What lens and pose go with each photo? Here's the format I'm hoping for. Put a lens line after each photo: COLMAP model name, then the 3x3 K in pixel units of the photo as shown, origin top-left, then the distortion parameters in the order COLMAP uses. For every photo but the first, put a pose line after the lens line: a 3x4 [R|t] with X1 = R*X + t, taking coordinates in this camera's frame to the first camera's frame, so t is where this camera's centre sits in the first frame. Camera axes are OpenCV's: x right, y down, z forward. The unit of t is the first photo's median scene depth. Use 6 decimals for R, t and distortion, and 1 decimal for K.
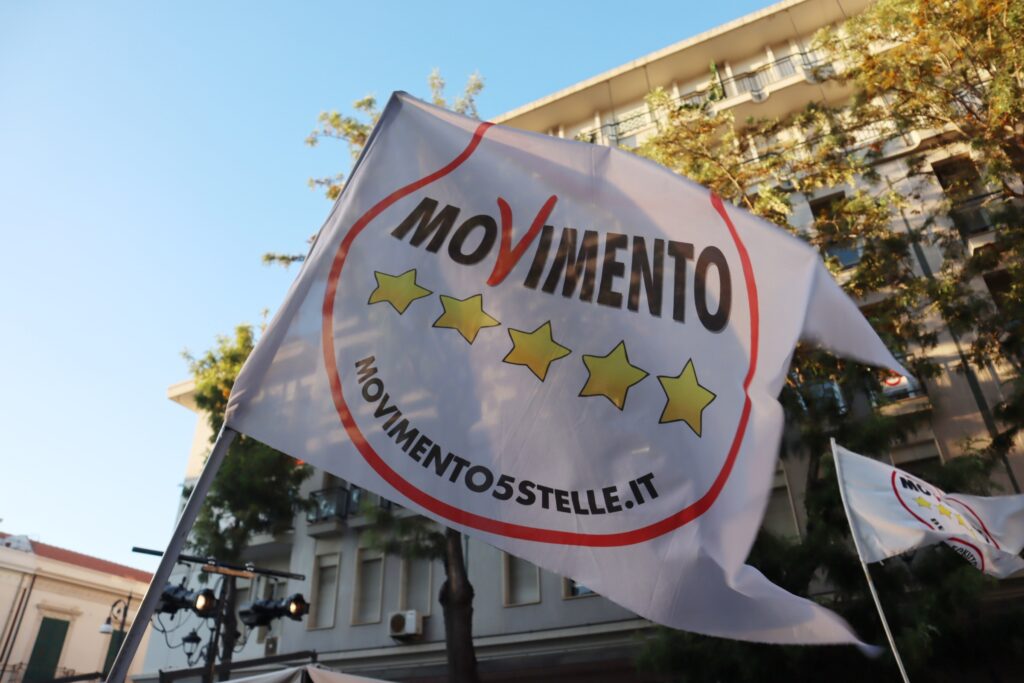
lens RADIAL K [[704.9, 0, 520.5], [0, 704.9, 345.3], [0, 0, 1]] dist [-0.130641, 0.077735]
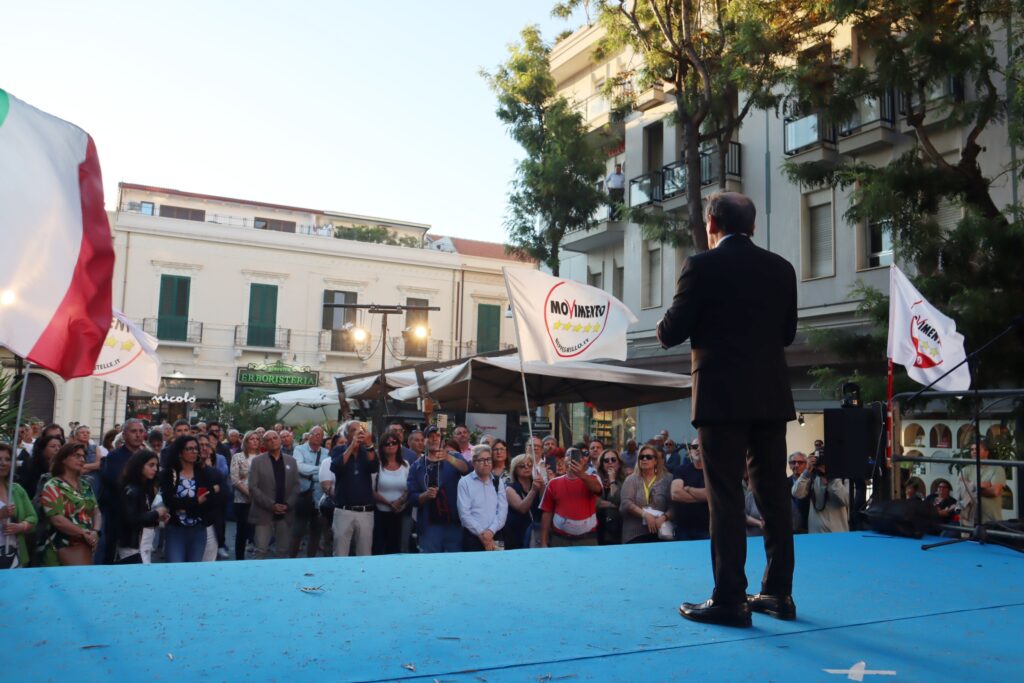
lens RADIAL K [[865.6, 0, 512.0], [0, 865.6, 341.5], [0, 0, 1]] dist [-0.093048, -0.000426]
pose [[0.807839, -0.014734, -0.589219, 0.306800], [0.279488, 0.889724, 0.360939, -0.080625], [0.518924, -0.456261, 0.722872, -0.098717]]
